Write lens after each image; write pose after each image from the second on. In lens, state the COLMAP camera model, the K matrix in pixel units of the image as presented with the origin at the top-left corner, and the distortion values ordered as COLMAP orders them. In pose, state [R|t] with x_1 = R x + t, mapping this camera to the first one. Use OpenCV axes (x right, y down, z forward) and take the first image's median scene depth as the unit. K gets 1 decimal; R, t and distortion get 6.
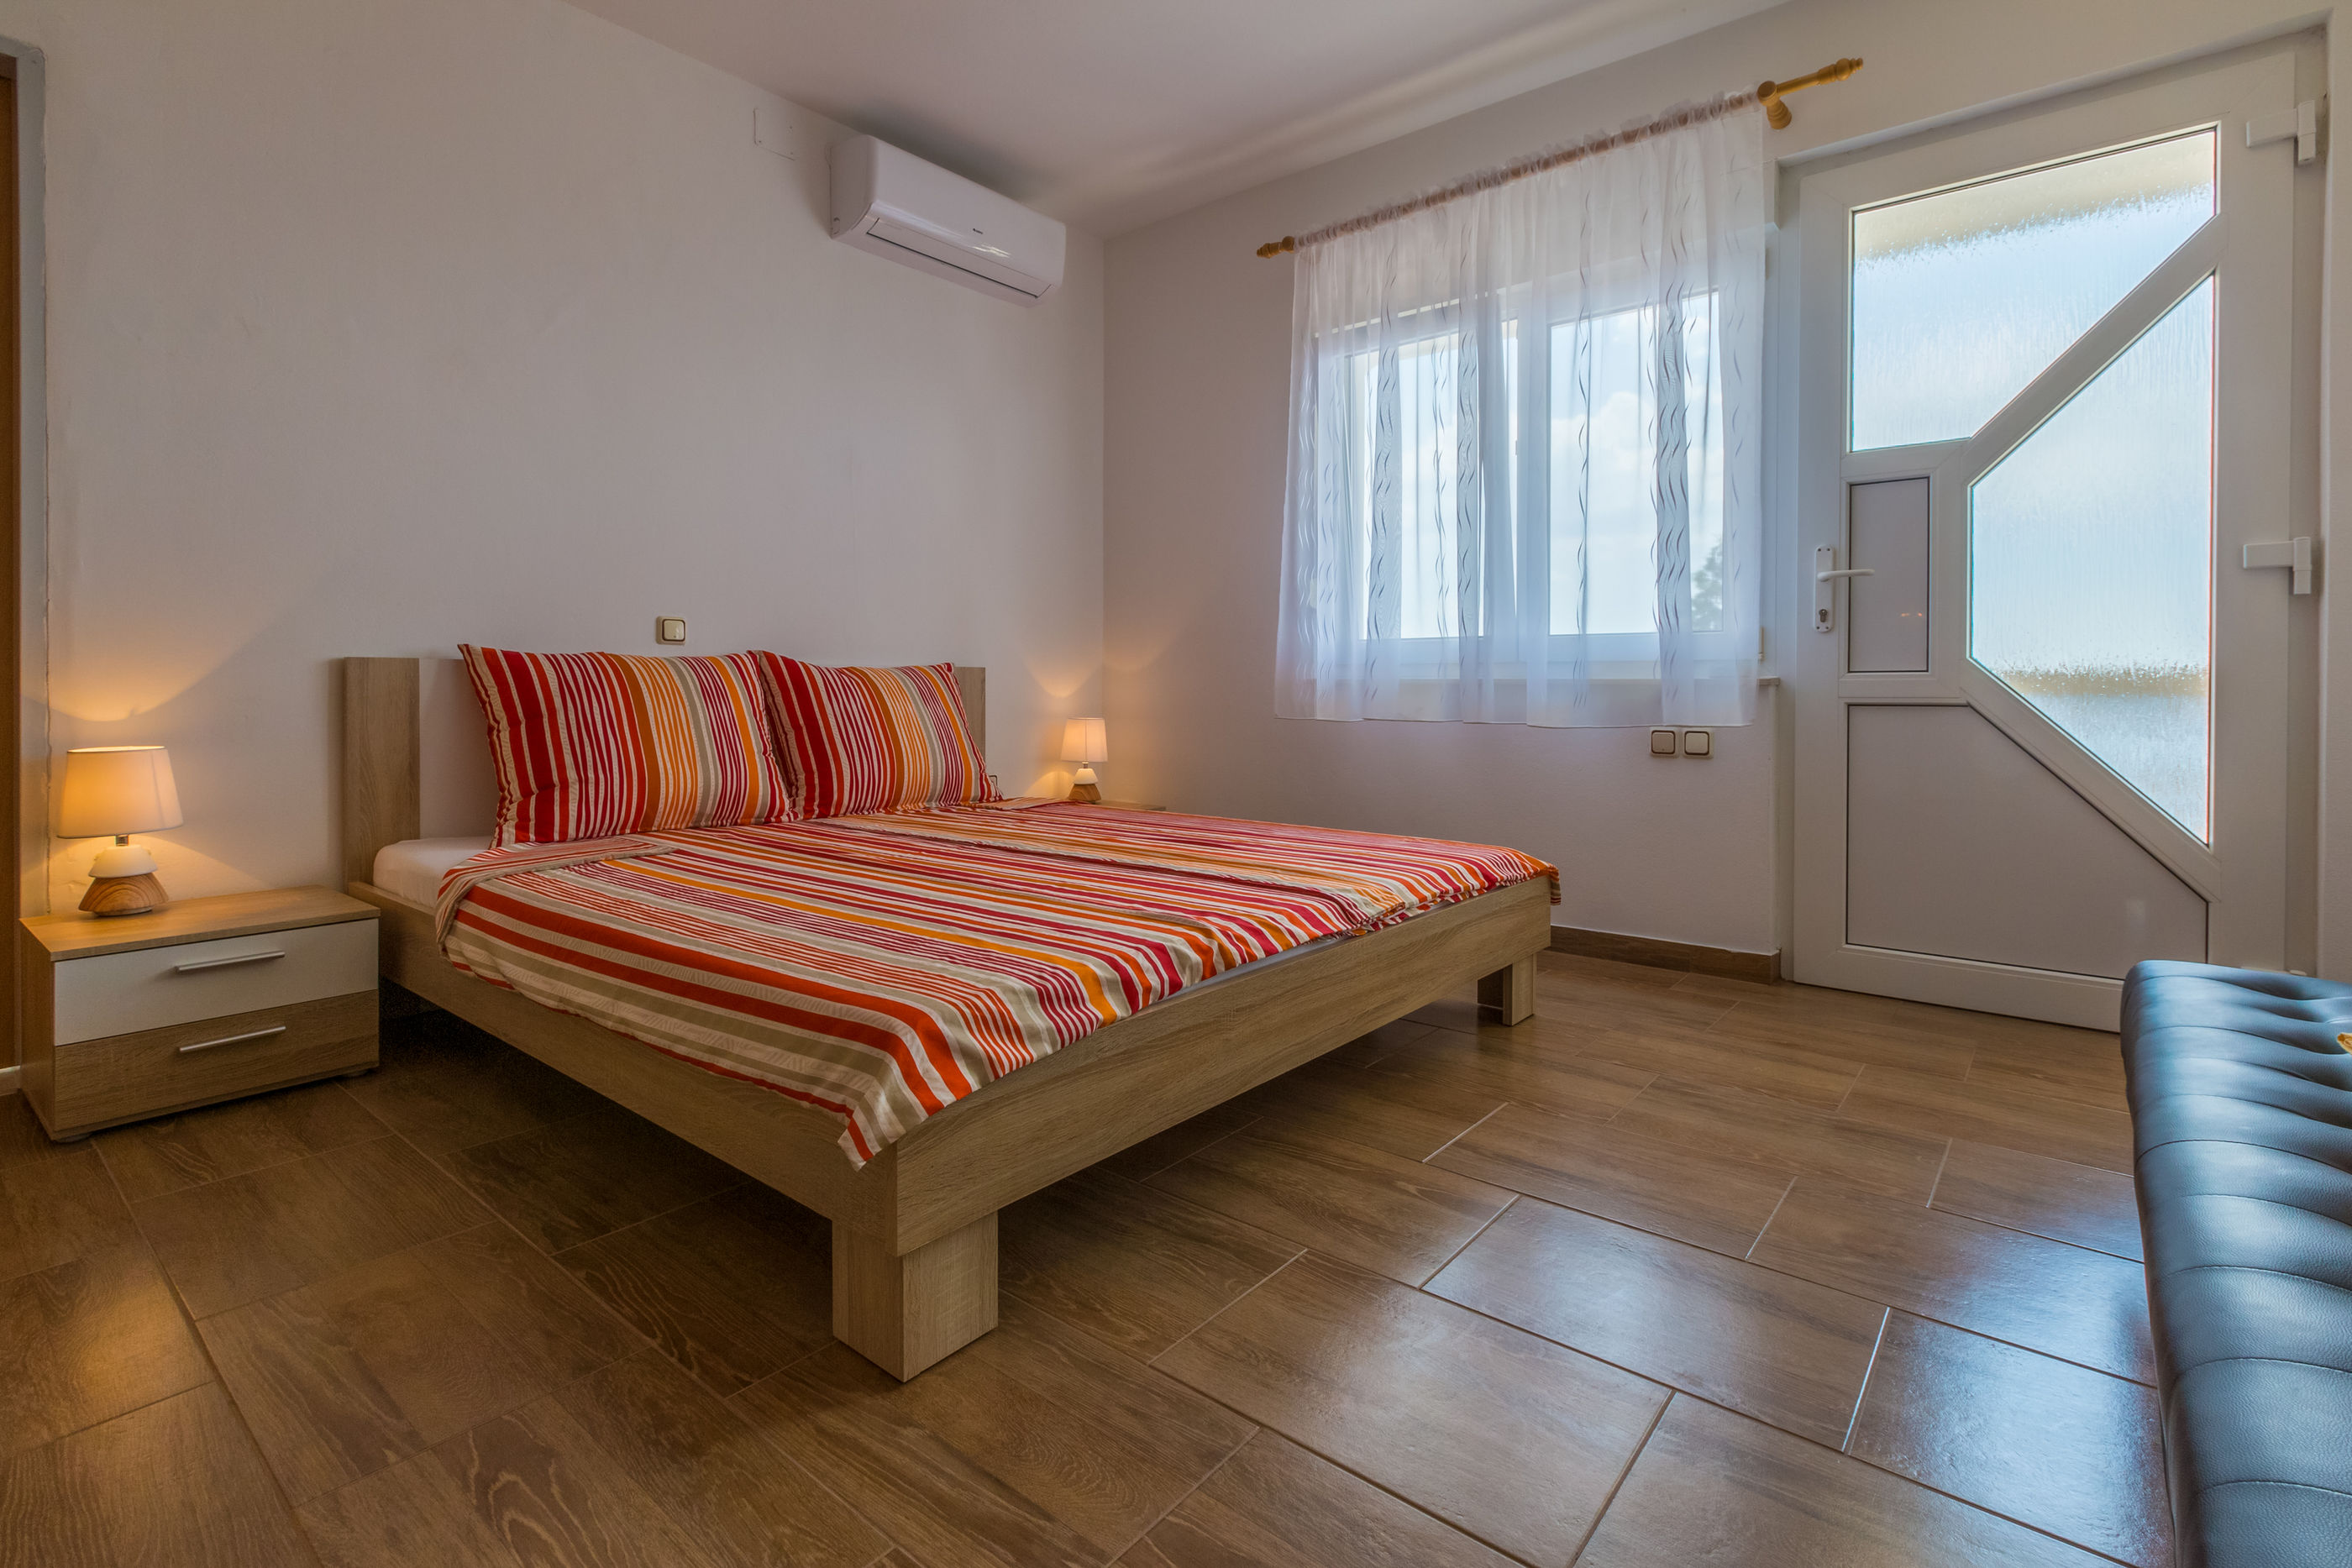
lens RADIAL K [[1105.1, 0, 1164.1], [0, 1105.1, 692.3], [0, 0, 1]] dist [0.003746, -0.000735]
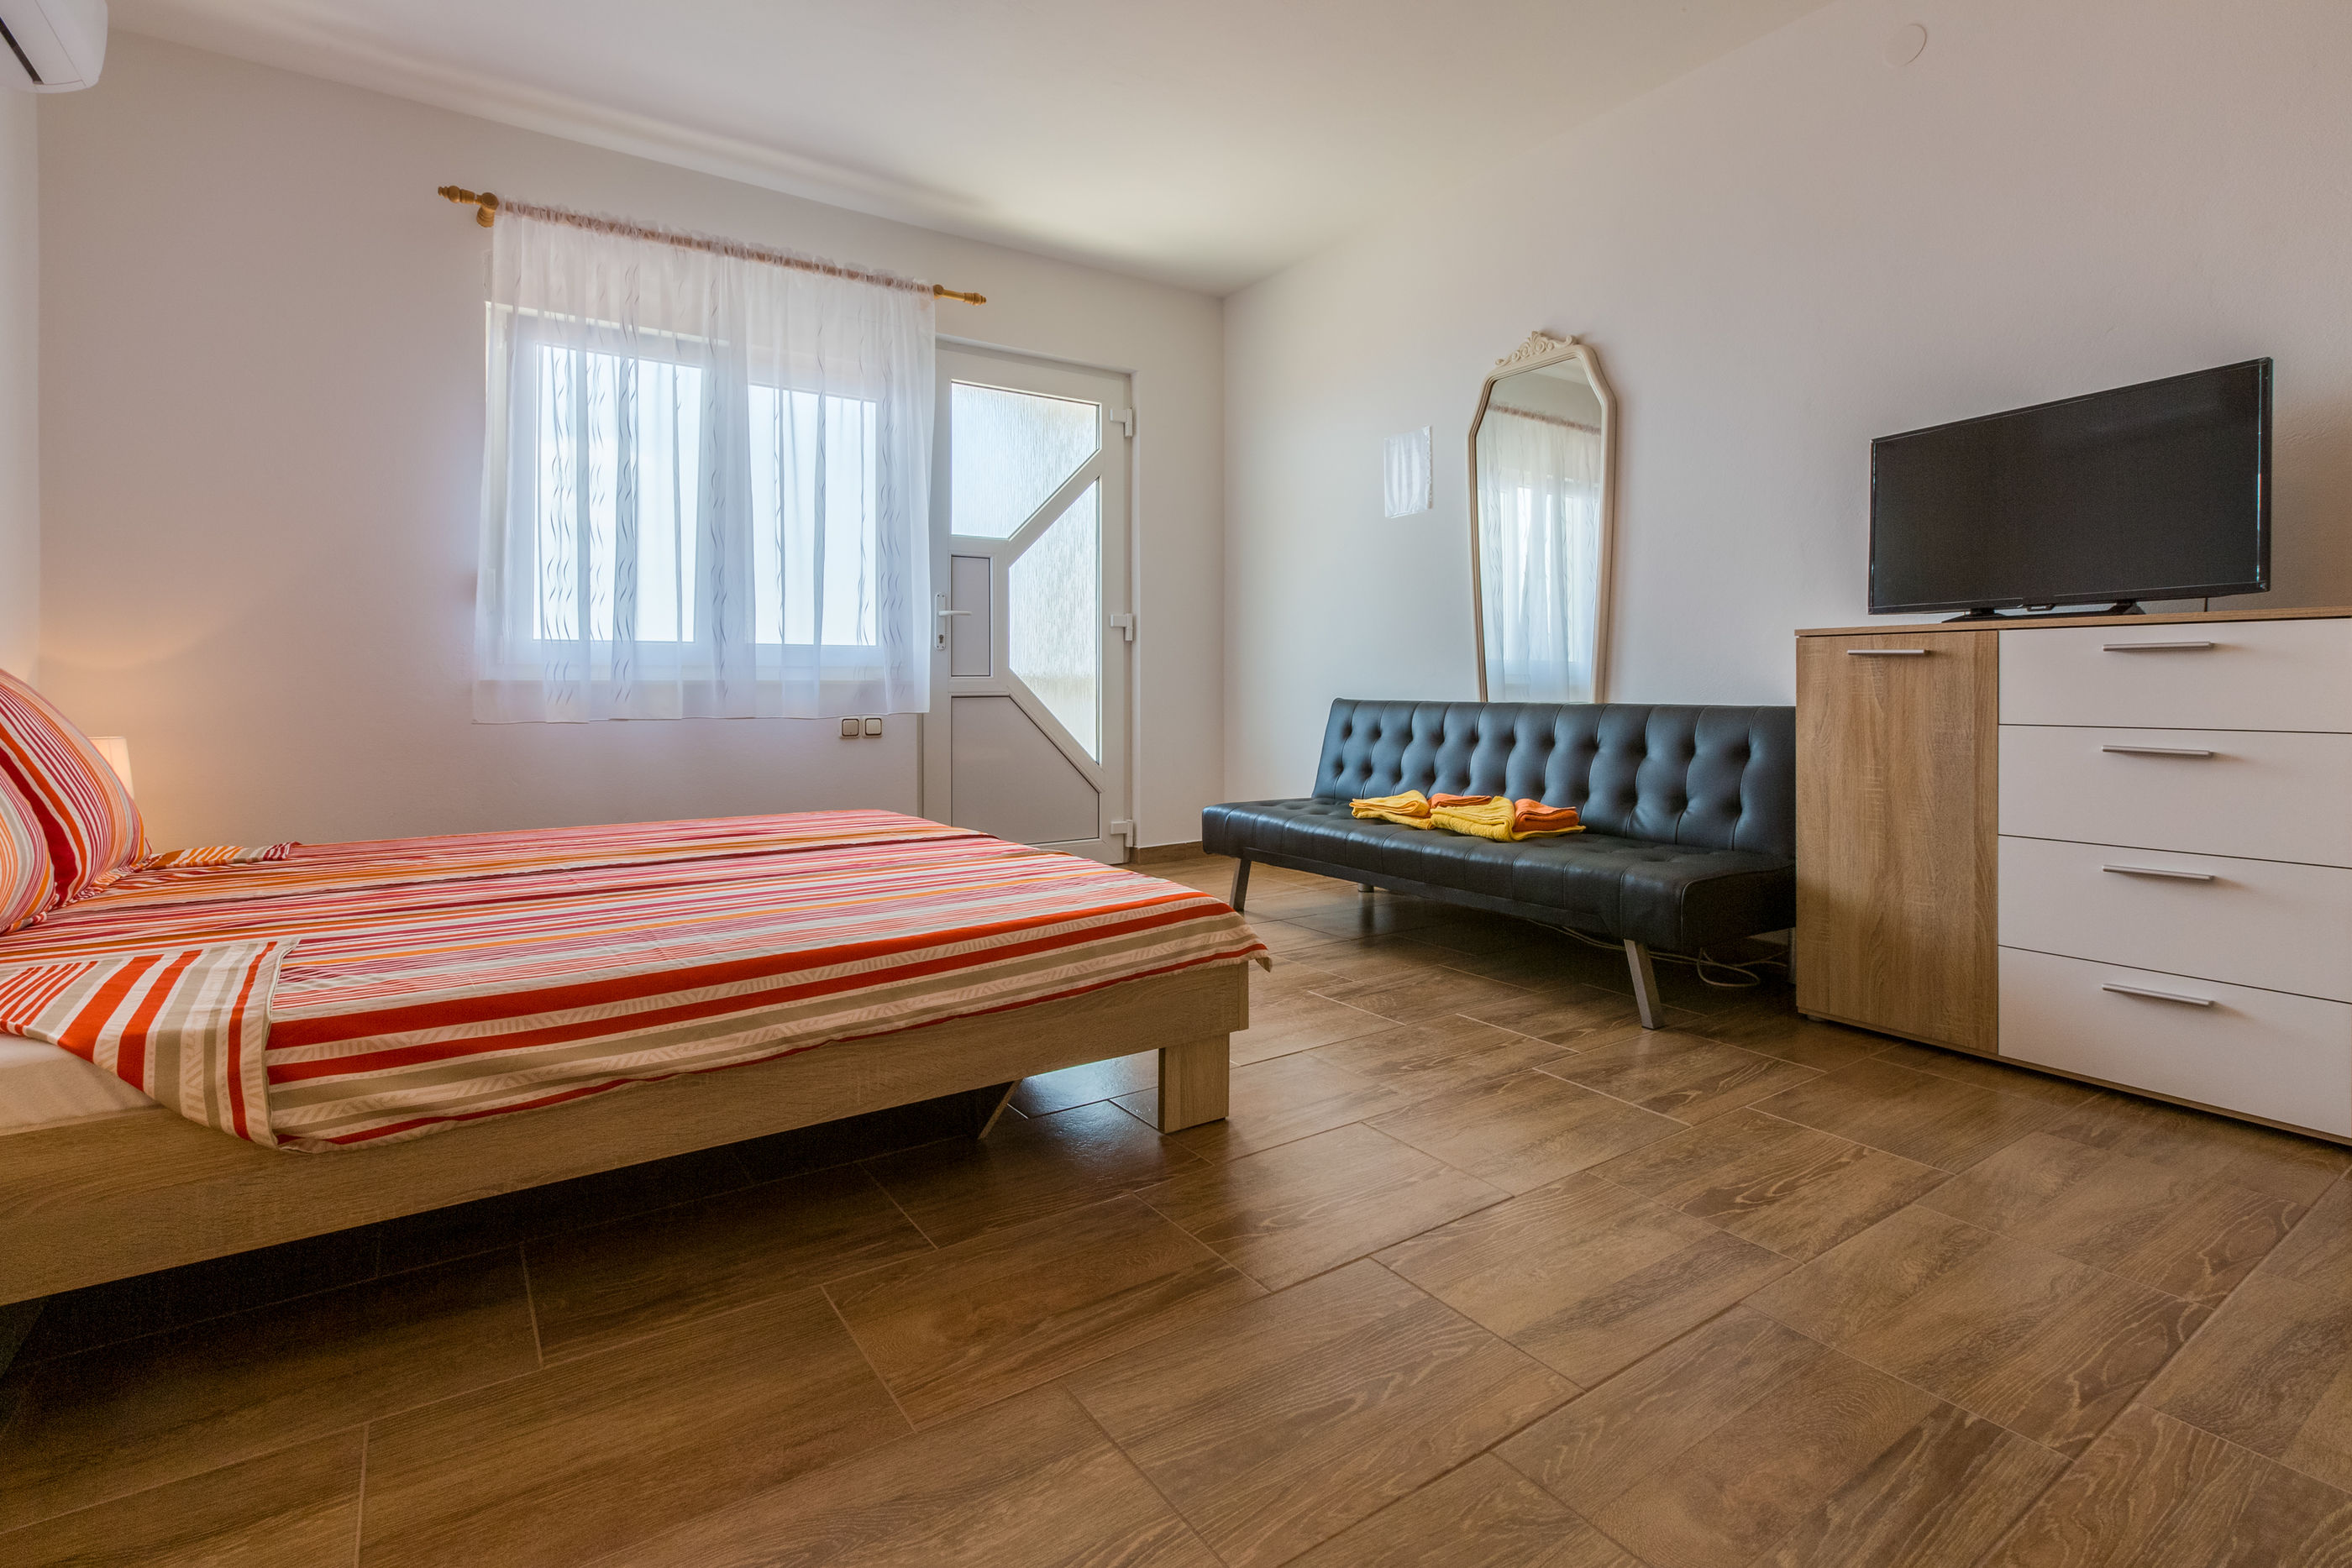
lens RADIAL K [[1105.1, 0, 1164.1], [0, 1105.1, 692.3], [0, 0, 1]] dist [0.003746, -0.000735]
pose [[0.279422, -0.008887, 0.960127, -0.913774], [0.009597, 0.999933, 0.006462, -0.002832], [-0.960120, 0.007409, 0.279488, 0.321165]]
